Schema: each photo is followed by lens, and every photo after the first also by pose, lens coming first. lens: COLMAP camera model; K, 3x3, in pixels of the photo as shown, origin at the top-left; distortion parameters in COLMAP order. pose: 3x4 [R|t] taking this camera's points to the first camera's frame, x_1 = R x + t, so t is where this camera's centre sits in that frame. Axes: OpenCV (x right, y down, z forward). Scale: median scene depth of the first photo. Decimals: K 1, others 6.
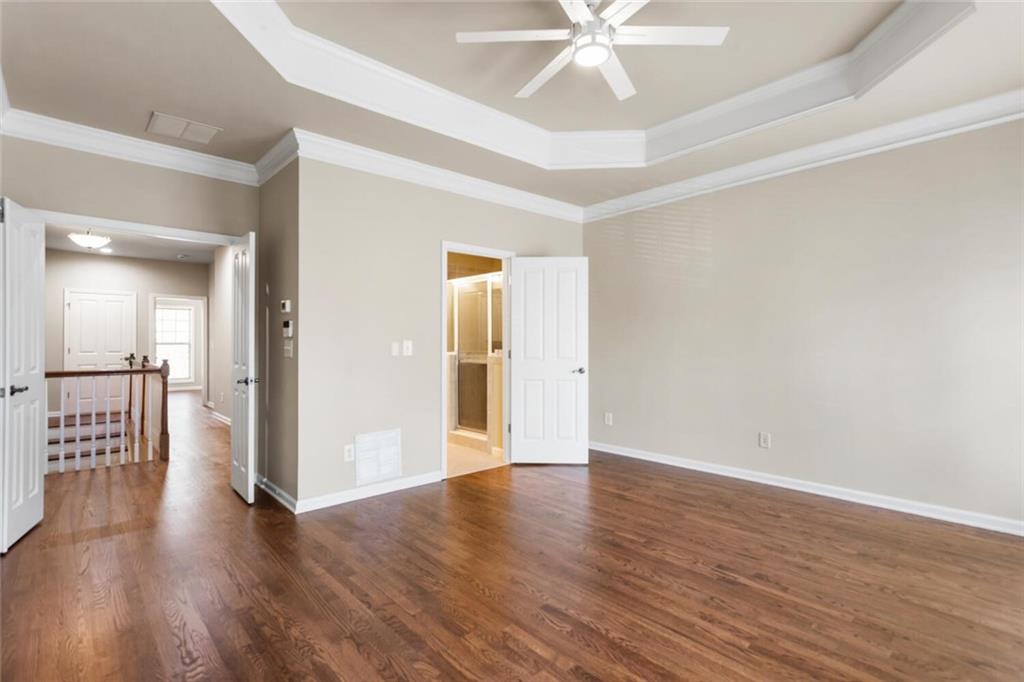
lens RADIAL K [[495.8, 0, 510.7], [0, 495.8, 342.1], [0, 0, 1]] dist [0.009995, -0.000872]
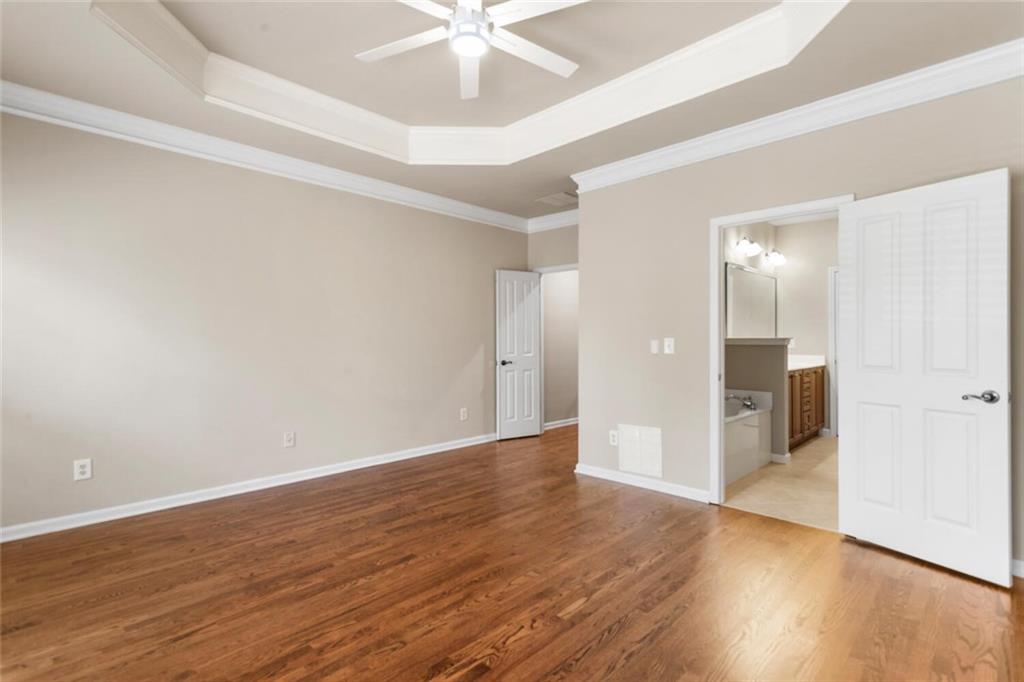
lens RADIAL K [[495.8, 0, 510.2], [0, 495.8, 337.5], [0, 0, 1]] dist [0.009995, -0.000872]
pose [[0.046008, -0.002525, -0.998938, 1.018907], [-0.001746, 0.999995, -0.002608, -0.001161], [0.998940, 0.001865, 0.046004, 0.925297]]
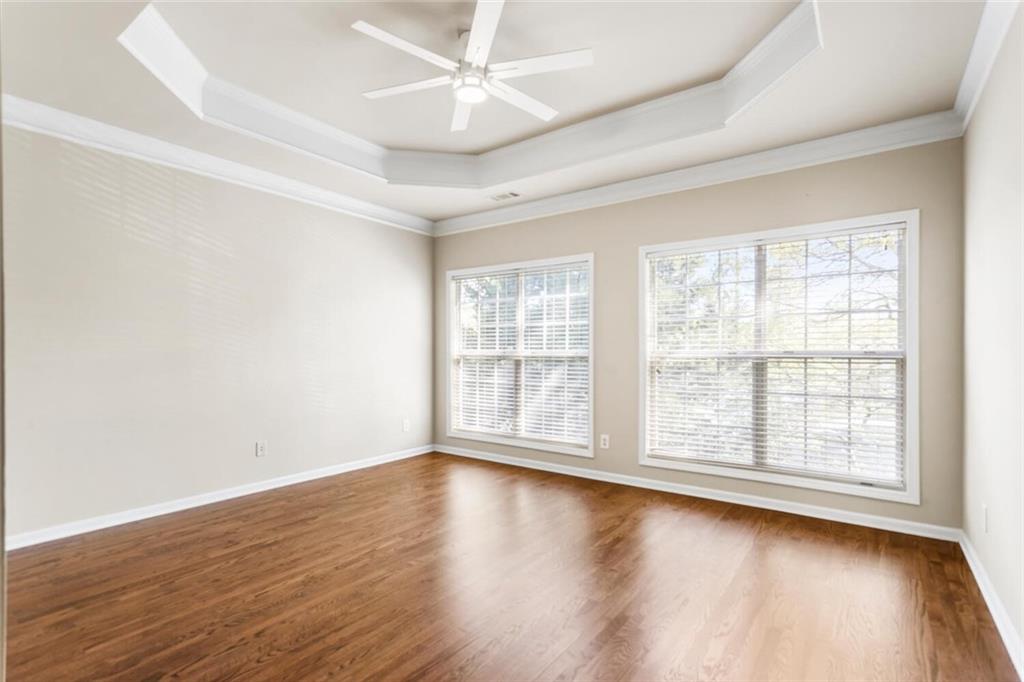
lens RADIAL K [[495.8, 0, 520.3], [0, 495.8, 344.1], [0, 0, 1]] dist [0.009995, -0.000872]
pose [[-0.206049, 0.015297, 0.978422, -0.854343], [0.003881, 0.999883, -0.014815, 0.003931], [-0.978534, 0.000745, -0.206085, 1.003488]]
